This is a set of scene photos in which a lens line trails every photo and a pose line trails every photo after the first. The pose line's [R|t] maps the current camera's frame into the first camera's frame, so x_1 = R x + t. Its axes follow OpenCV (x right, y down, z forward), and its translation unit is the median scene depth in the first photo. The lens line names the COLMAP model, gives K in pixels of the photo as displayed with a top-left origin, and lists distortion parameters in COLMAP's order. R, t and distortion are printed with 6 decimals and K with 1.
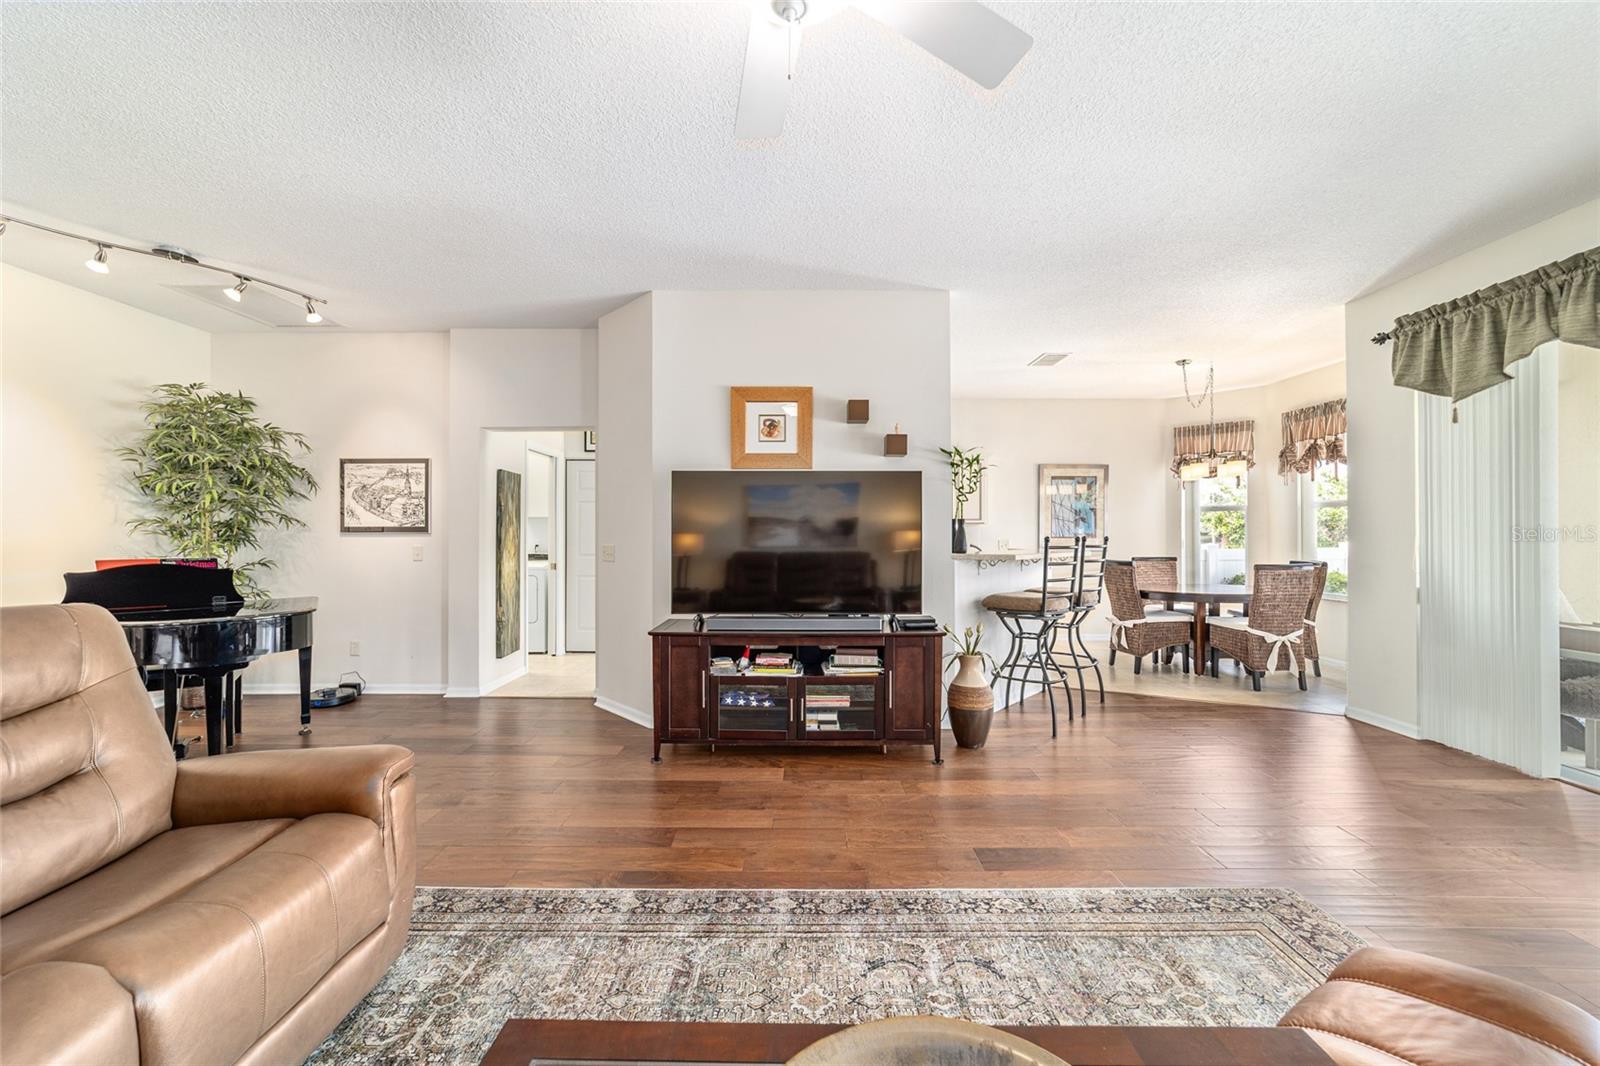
lens RADIAL K [[616.3, 0, 795.4], [0, 616.3, 527.9], [0, 0, 1]] dist [-0.015528, 0.007063]
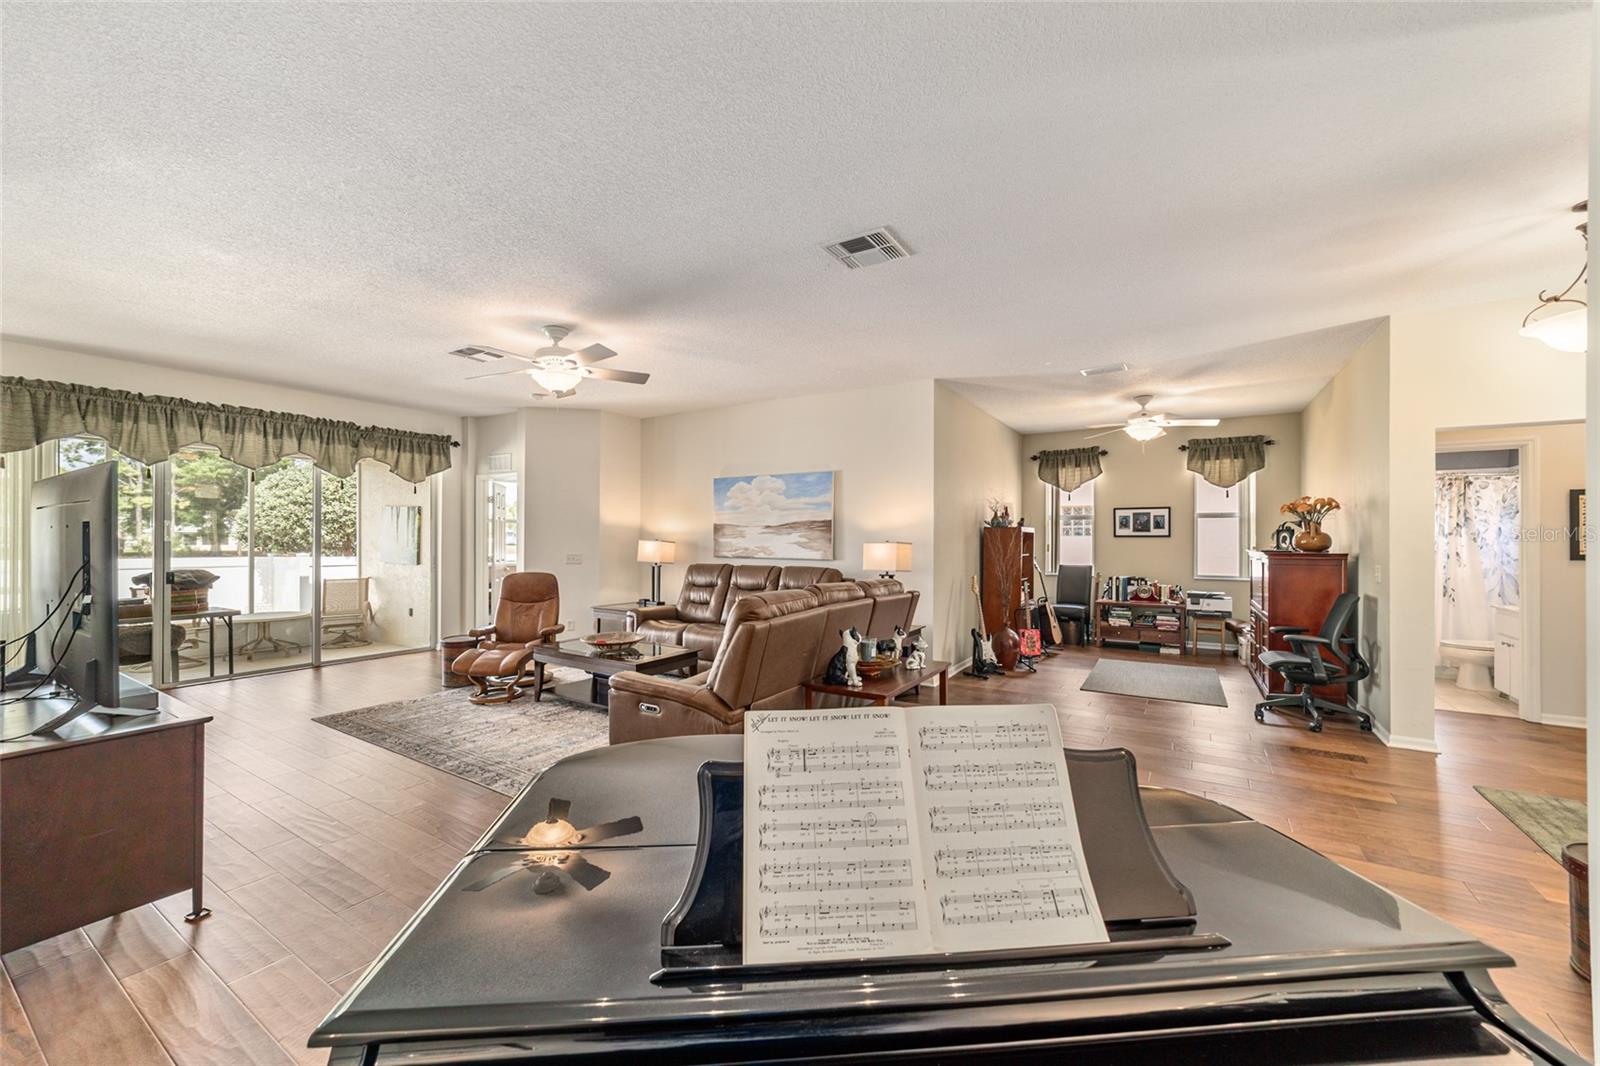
lens RADIAL K [[616.3, 0, 798.8], [0, 616.3, 535.6], [0, 0, 1]] dist [-0.015528, 0.007063]
pose [[-0.850161, 0.000261, 0.526523, -0.945598], [-0.007195, 0.999901, -0.012113, -0.016484], [-0.526474, -0.014086, -0.850075, 1.041068]]
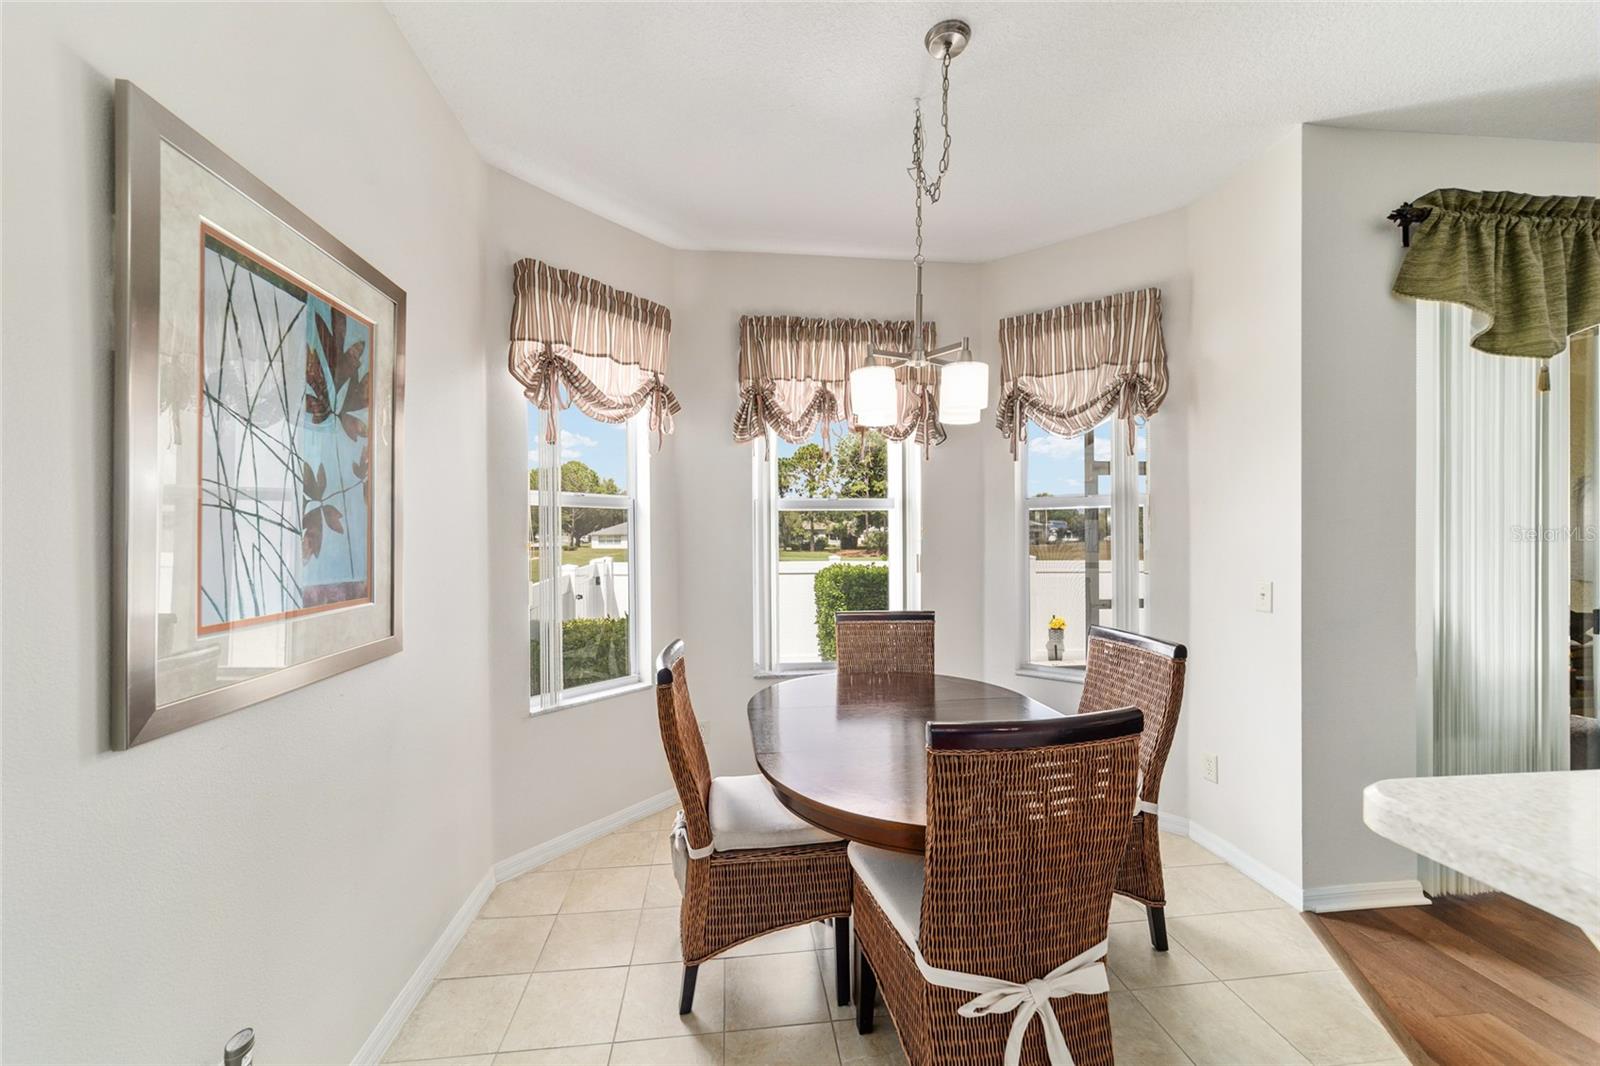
lens RADIAL K [[616.3, 0, 788.1], [0, 616.3, 540.2], [0, 0, 1]] dist [-0.015528, 0.007063]
pose [[-0.111113, -0.008706, 0.993770, 0.456163], [-0.003766, 0.999958, 0.008339, -0.015588], [-0.993801, -0.002816, -0.111141, 1.579549]]
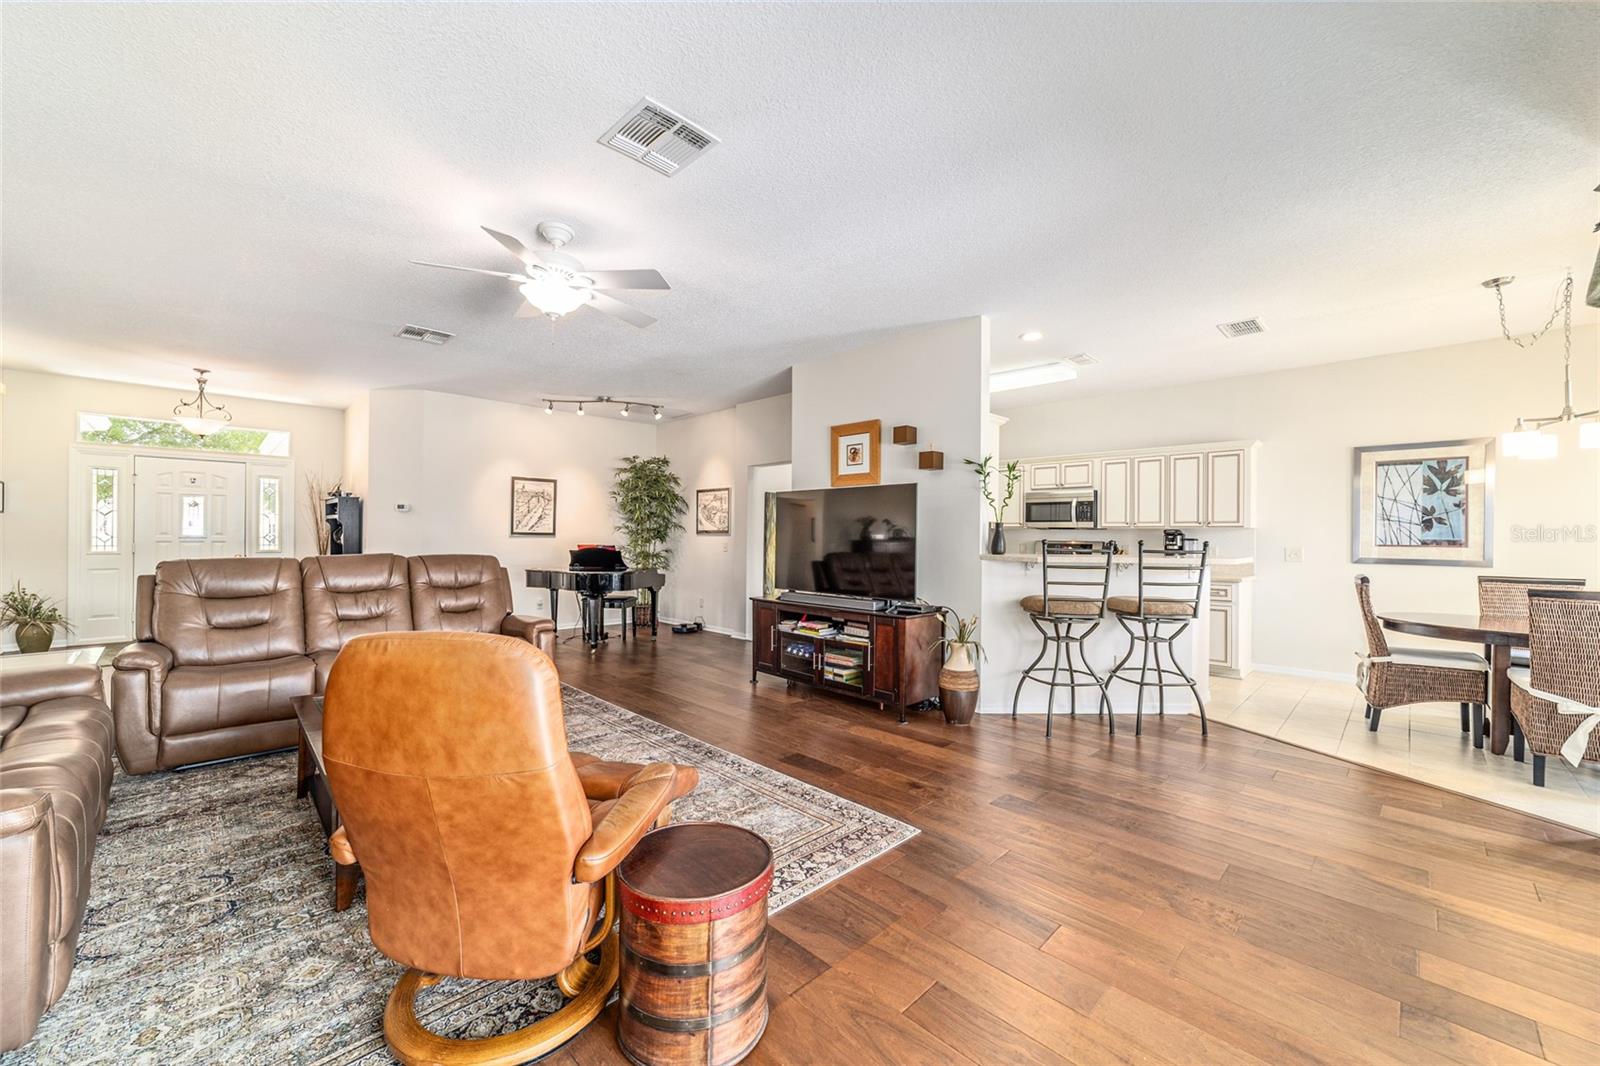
lens RADIAL K [[616.3, 0, 796.4], [0, 616.3, 535.6], [0, 0, 1]] dist [-0.015528, 0.007063]
pose [[0.703862, 0.006089, -0.710310, 0.808254], [-0.003284, 0.999980, 0.005318, 0.003656], [0.710329, -0.001411, 0.703869, -0.009828]]
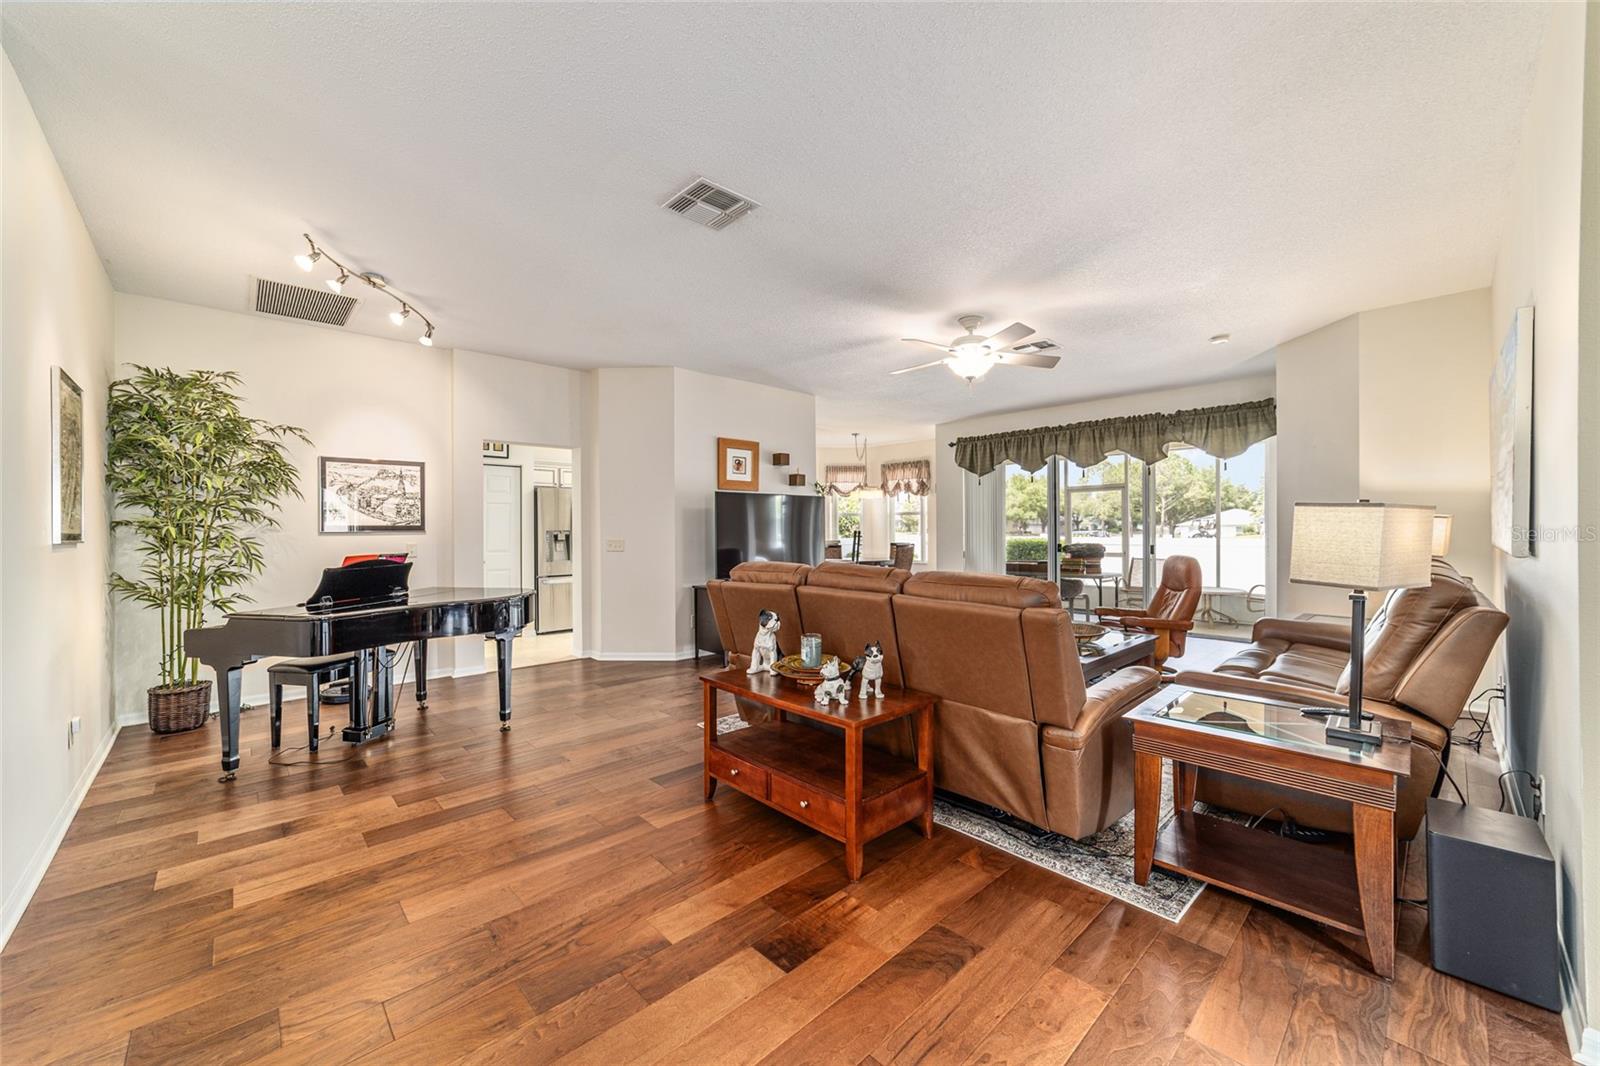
lens RADIAL K [[616.3, 0, 801.2], [0, 616.3, 531.8], [0, 0, 1]] dist [-0.015528, 0.007063]
pose [[0.723581, -0.006627, 0.690207, -1.045556], [-0.000535, 0.999948, 0.010161, -0.002690], [-0.690239, -0.007722, 0.723540, -0.291854]]
